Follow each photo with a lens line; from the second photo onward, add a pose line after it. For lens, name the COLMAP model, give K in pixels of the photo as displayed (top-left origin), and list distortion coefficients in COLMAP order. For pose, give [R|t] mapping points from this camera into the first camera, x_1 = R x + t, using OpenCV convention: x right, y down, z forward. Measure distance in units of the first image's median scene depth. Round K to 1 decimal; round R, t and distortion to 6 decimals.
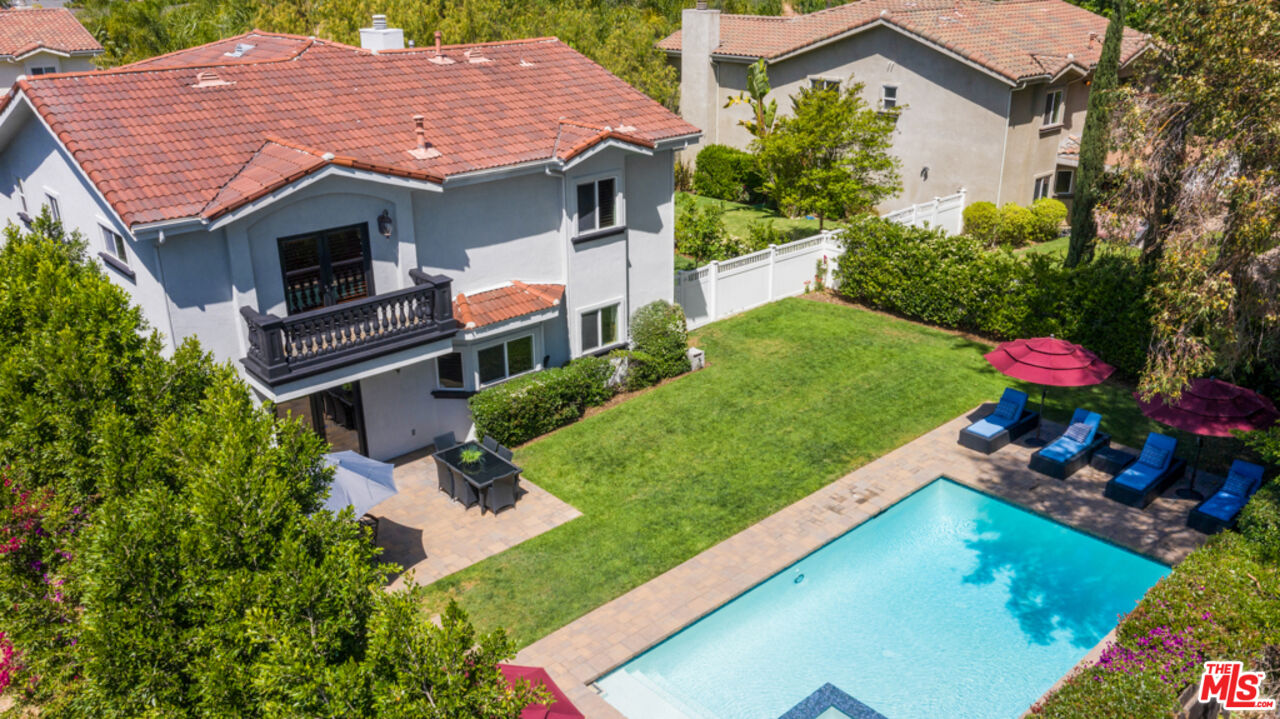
lens RADIAL K [[1014.6, 0, 640.0], [0, 1014.6, 359.5], [0, 0, 1]] dist [0.010210, 0.001565]
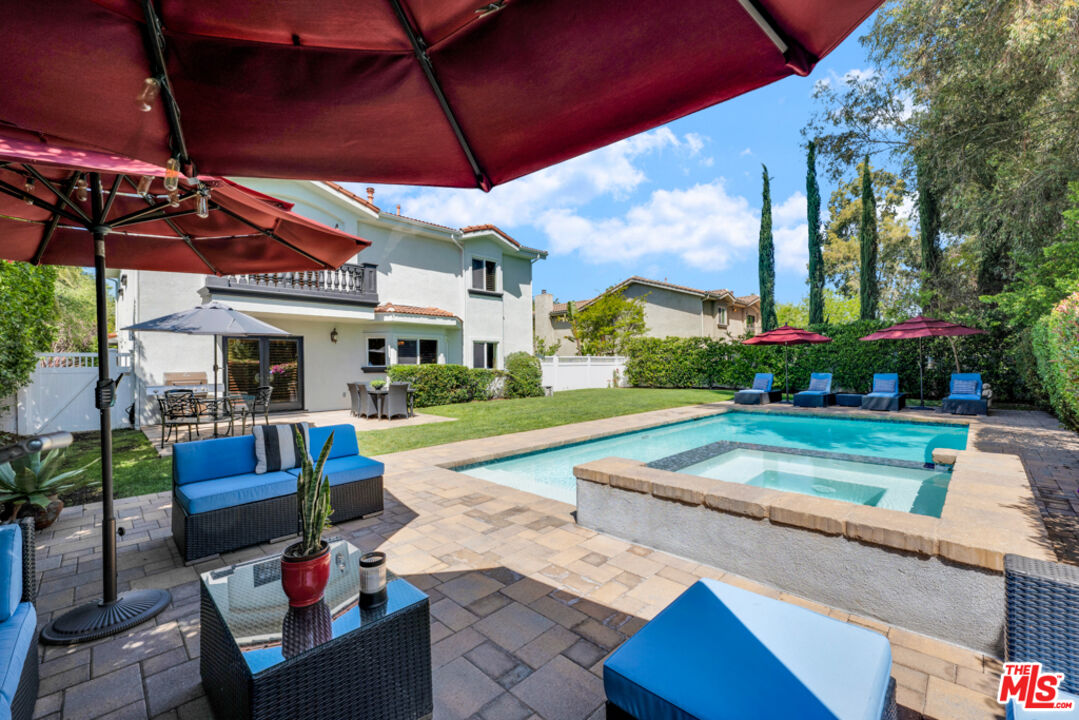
lens RADIAL K [[442.4, 0, 538.4], [0, 442.4, 362.6], [0, 0, 1]] dist [0.002463, 0.000396]
pose [[0.998803, -0.004220, 0.048722, 0.007887], [0.022344, 0.925588, -0.377871, 0.234231], [-0.043501, 0.378508, 0.924575, 0.374843]]
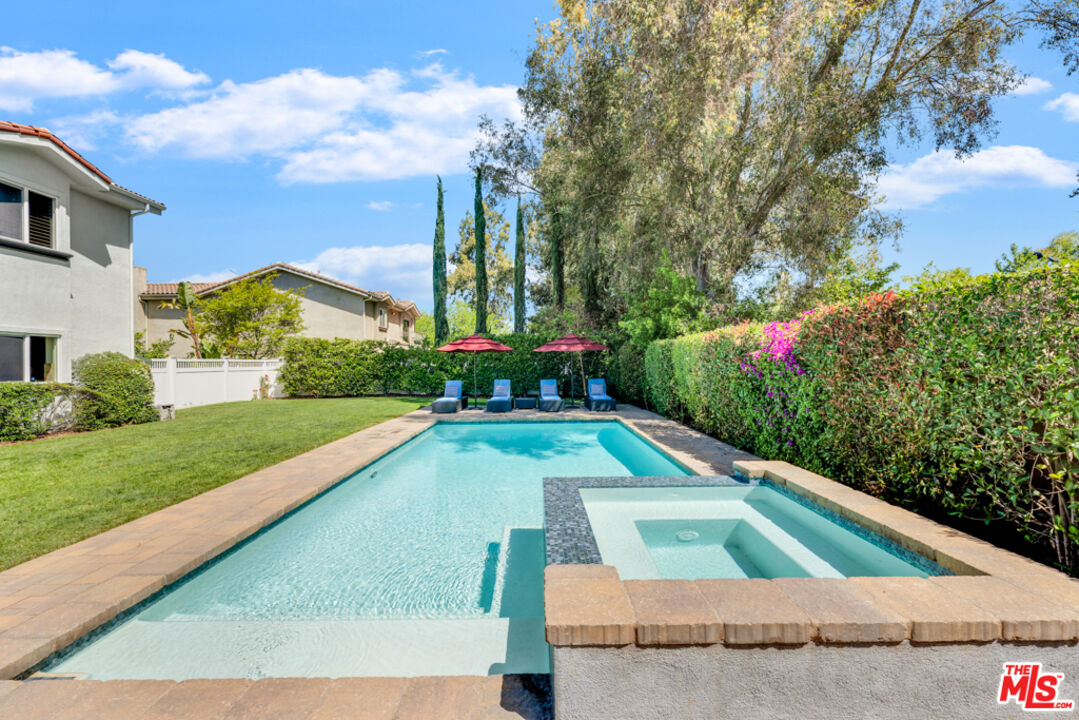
lens RADIAL K [[442.4, 0, 538.4], [0, 442.4, 362.6], [0, 0, 1]] dist [0.002463, 0.000396]
pose [[0.671792, 0.002348, 0.740736, -0.026956], [0.278235, 0.925970, -0.255273, 0.190875], [-0.686499, 0.377589, 0.621406, 0.459527]]
